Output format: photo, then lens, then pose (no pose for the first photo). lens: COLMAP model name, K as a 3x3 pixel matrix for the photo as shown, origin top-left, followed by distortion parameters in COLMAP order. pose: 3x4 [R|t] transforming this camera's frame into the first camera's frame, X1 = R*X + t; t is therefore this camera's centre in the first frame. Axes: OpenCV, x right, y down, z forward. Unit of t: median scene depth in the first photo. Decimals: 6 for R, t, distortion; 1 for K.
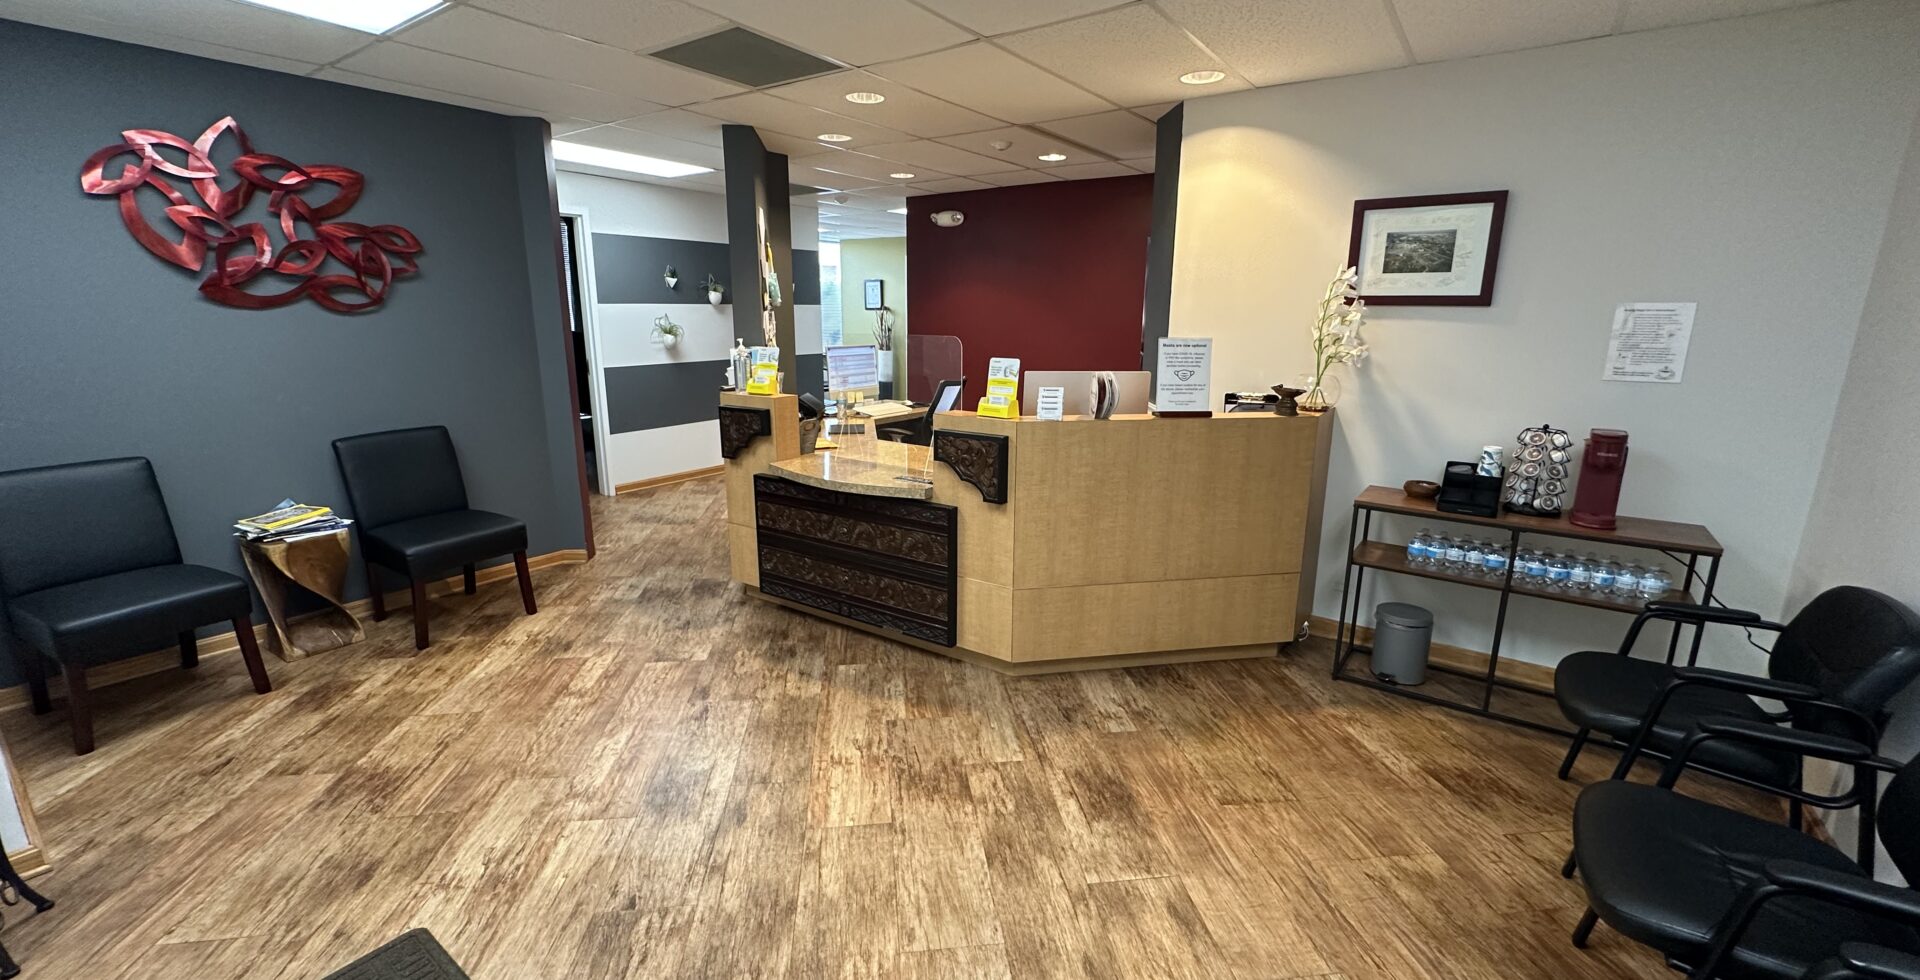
lens RADIAL K [[767.6, 0, 955.1], [0, 767.6, 489.0], [0, 0, 1]] dist [-0.001890, -0.000088]
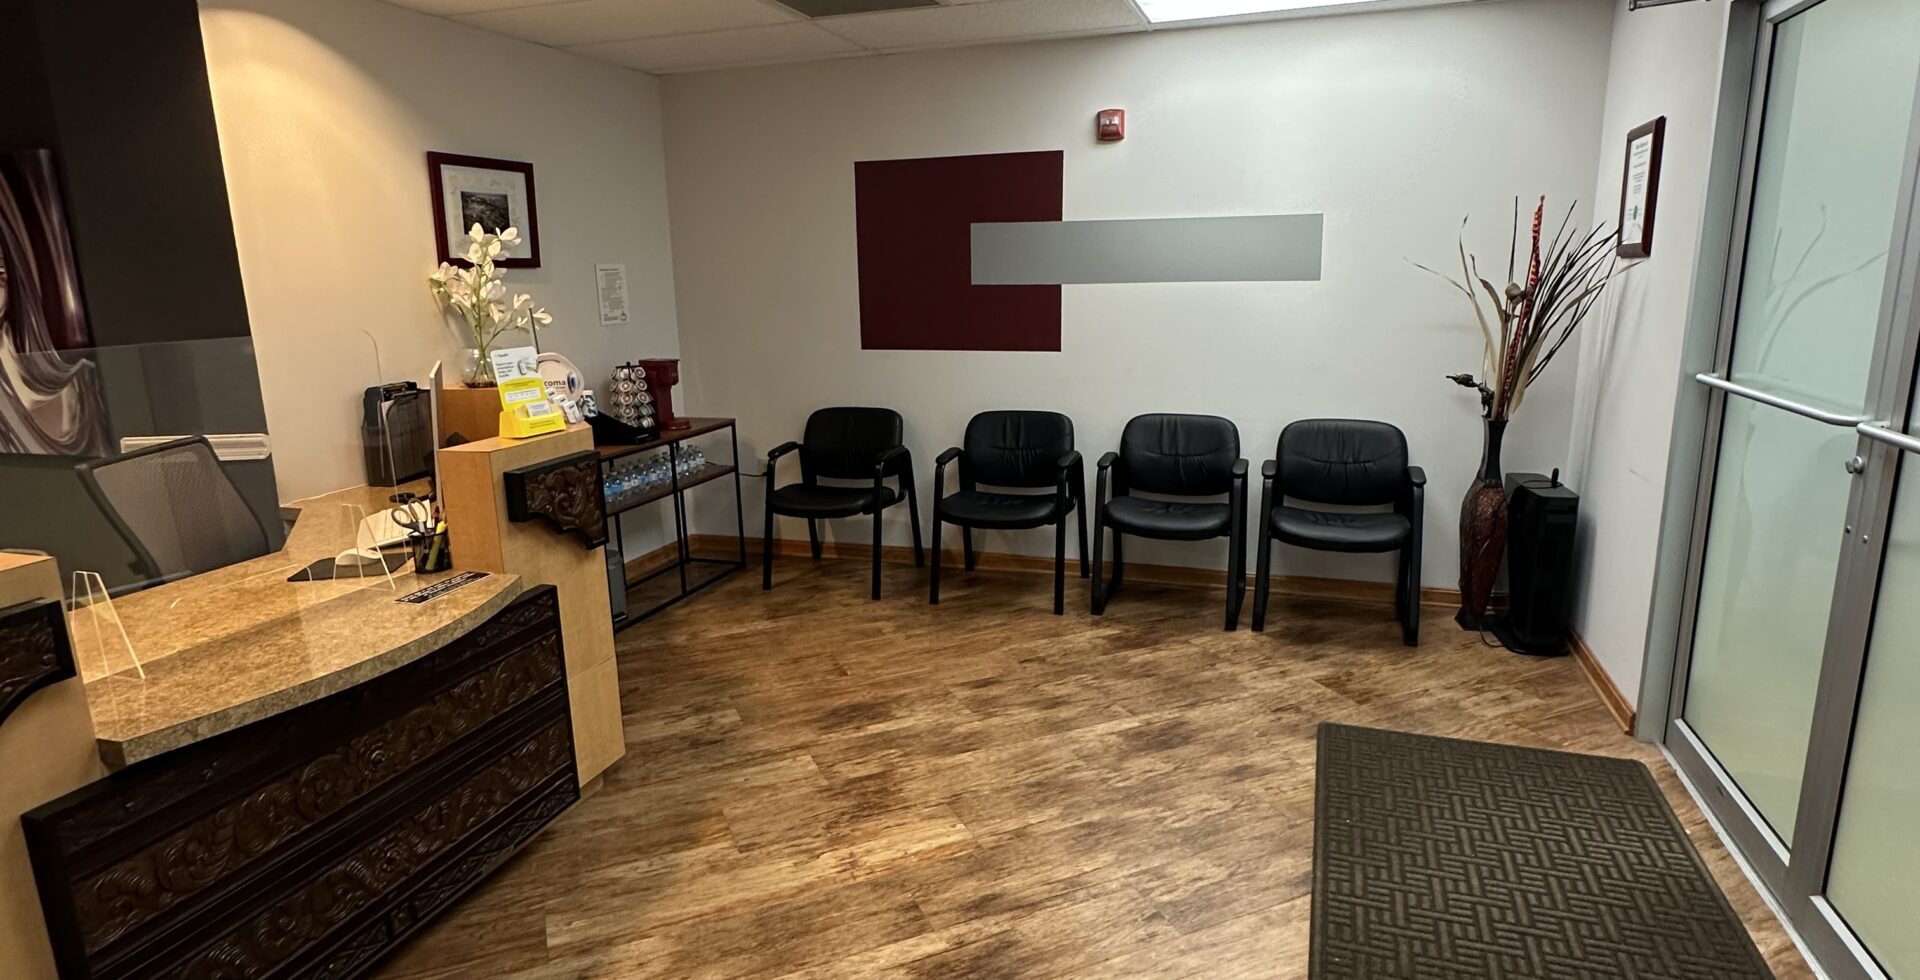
lens RADIAL K [[1036.0, 0, 959.4], [0, 1036.0, 485.3], [0, 0, 1]] dist [0.003562, 0.000492]
pose [[-0.296433, -0.200509, 0.933768, -1.089895], [0.232024, 0.933302, 0.274067, -0.256497], [-0.926441, 0.297899, -0.230139, 1.045523]]
